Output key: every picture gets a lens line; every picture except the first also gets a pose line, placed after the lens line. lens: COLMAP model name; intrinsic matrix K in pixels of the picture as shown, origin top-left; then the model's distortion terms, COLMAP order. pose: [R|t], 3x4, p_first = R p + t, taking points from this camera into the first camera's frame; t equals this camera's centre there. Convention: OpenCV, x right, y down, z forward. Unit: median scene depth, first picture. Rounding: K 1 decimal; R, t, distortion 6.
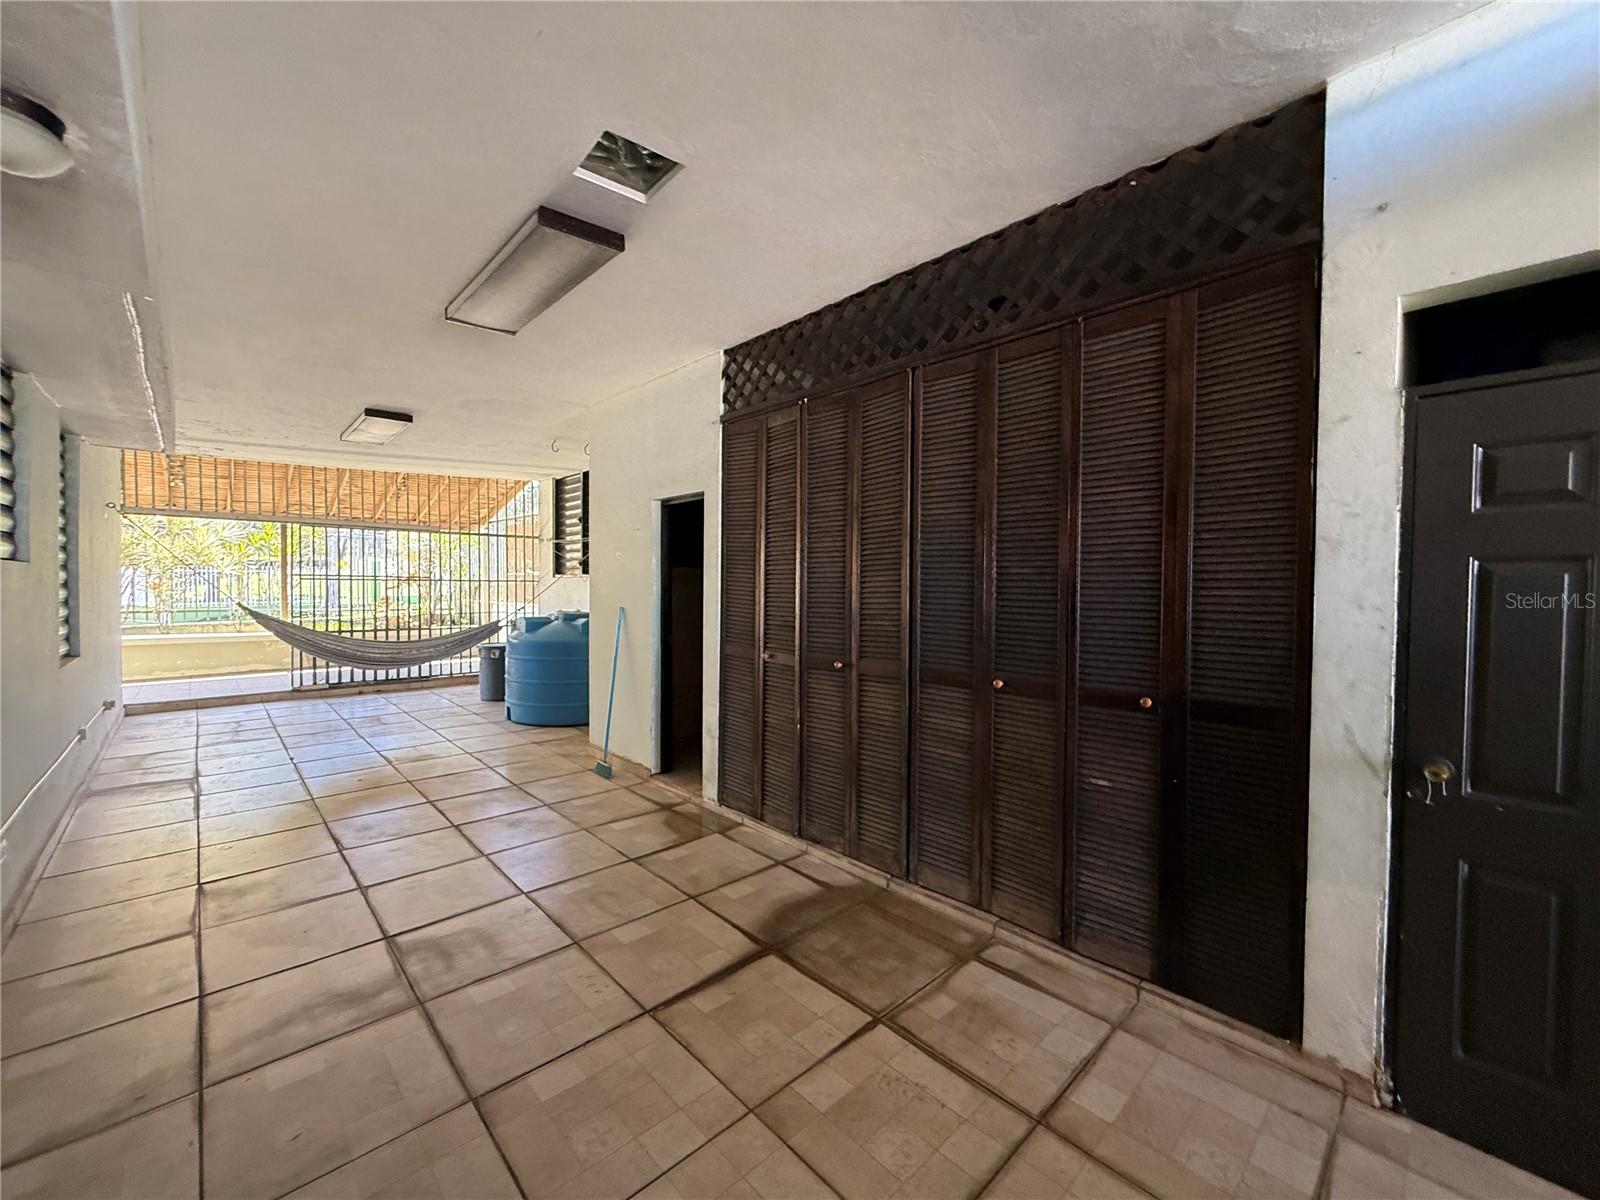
lens RADIAL K [[642.3, 0, 798.0], [0, 642.3, 598.1], [0, 0, 1]] dist [-0.001480, 0.000572]
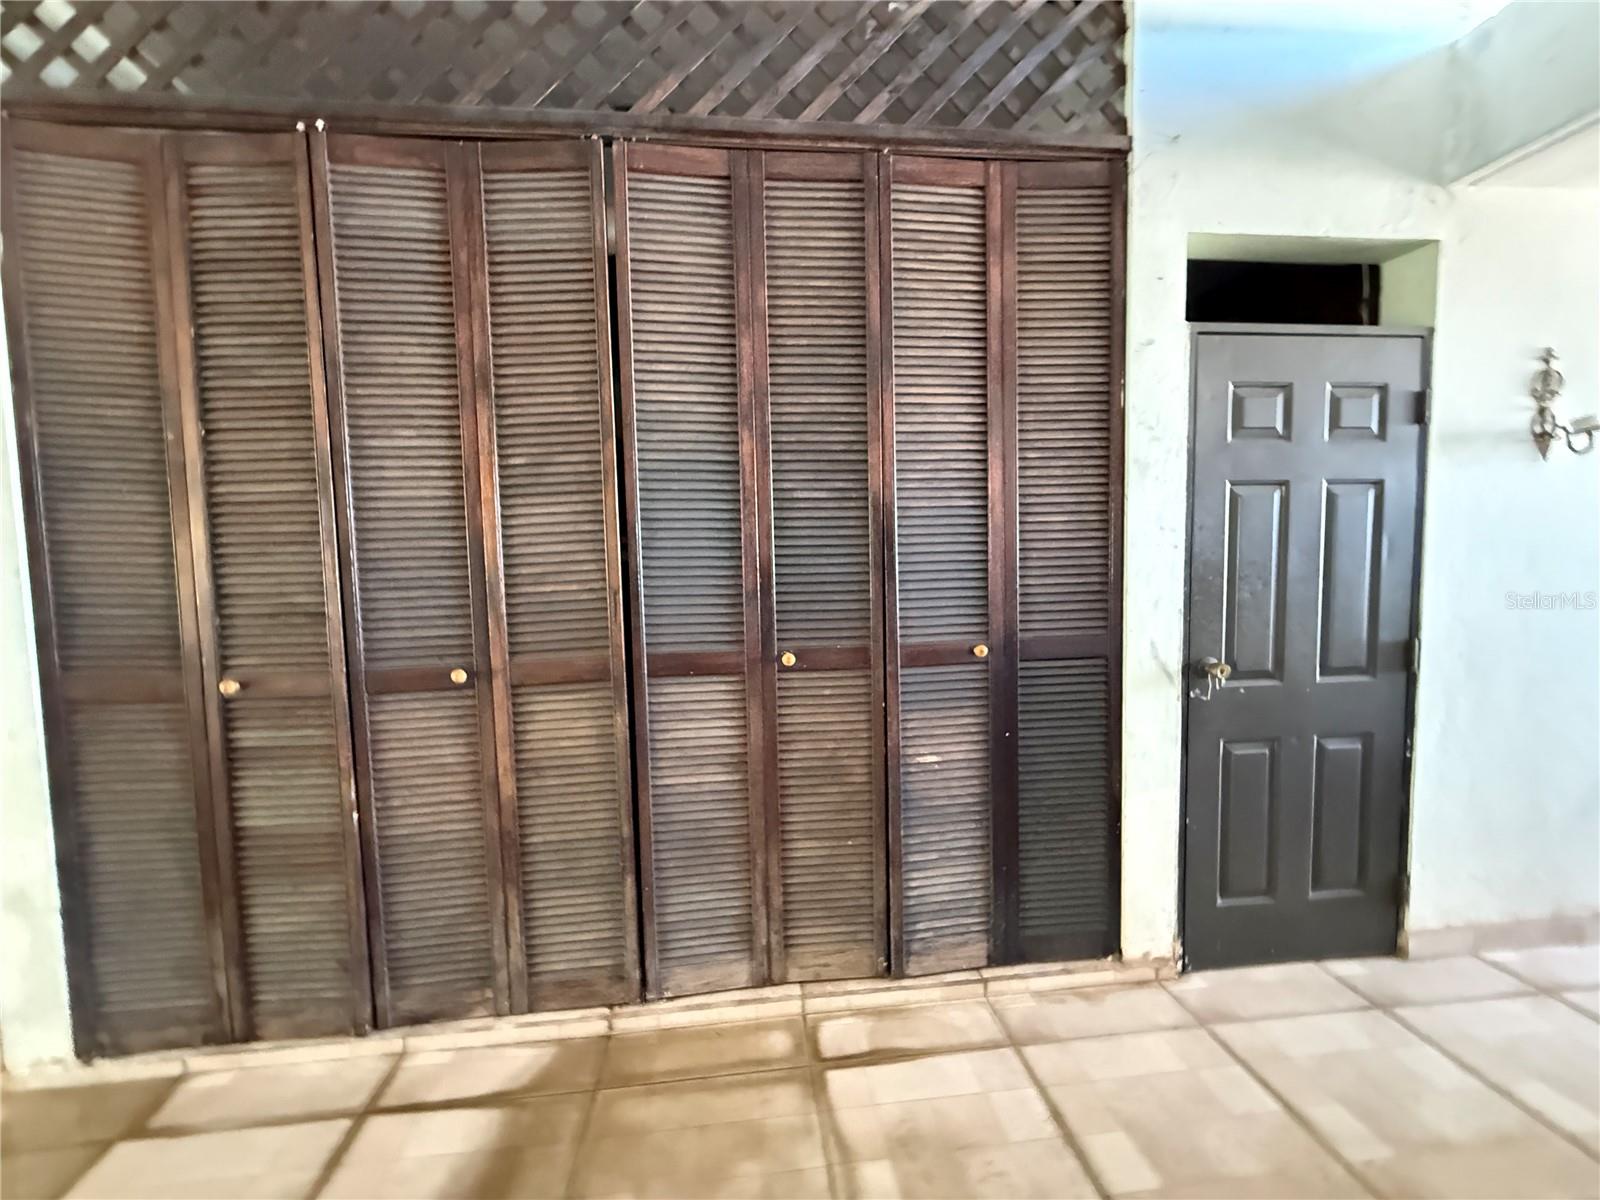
lens RADIAL K [[642.3, 0, 794.8], [0, 642.3, 597.5], [0, 0, 1]] dist [-0.001480, 0.000572]
pose [[0.606151, -0.075795, 0.791730, -0.200838], [0.044064, 0.997120, 0.061722, 0.022291], [-0.794128, -0.002526, 0.607745, 0.513932]]
